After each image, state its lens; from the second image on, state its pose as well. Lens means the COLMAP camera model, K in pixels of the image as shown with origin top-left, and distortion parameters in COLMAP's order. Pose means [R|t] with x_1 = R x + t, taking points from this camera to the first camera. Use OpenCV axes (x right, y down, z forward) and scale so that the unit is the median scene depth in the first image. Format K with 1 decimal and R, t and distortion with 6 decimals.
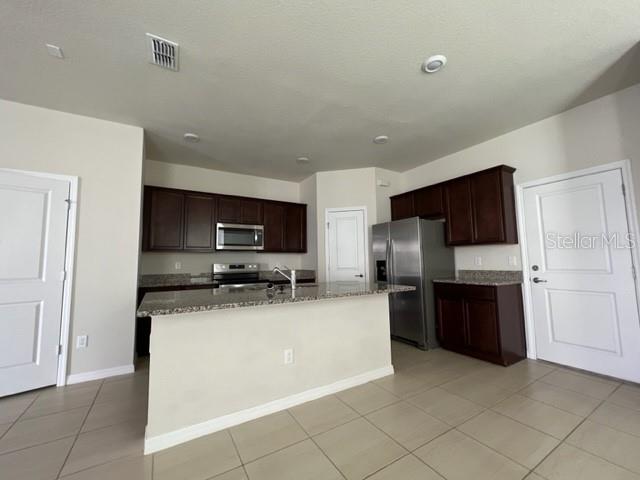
lens RADIAL K [[260.7, 0, 316.8], [0, 260.7, 238.7], [0, 0, 1]] dist [-0.001724, 0.001419]
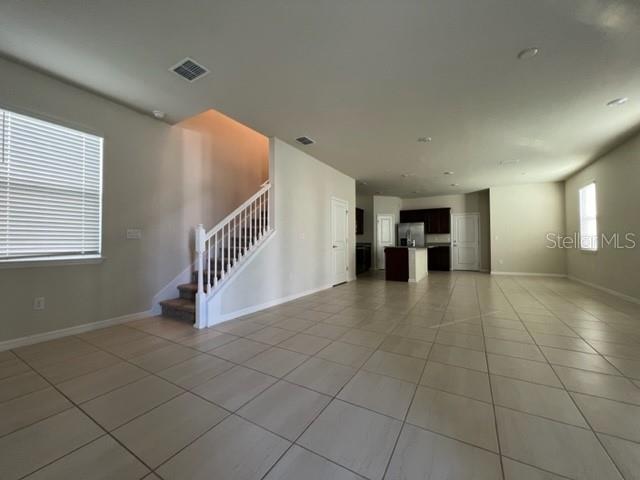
lens RADIAL K [[255.6, 0, 320.2], [0, 255.6, 238.8], [0, 0, 1]] dist [0.002290, -0.000422]
pose [[0.874714, 0.020956, 0.484187, -1.752841], [-0.052978, 0.997212, 0.052548, 0.002802], [-0.481736, -0.071616, 0.873385, -0.771538]]
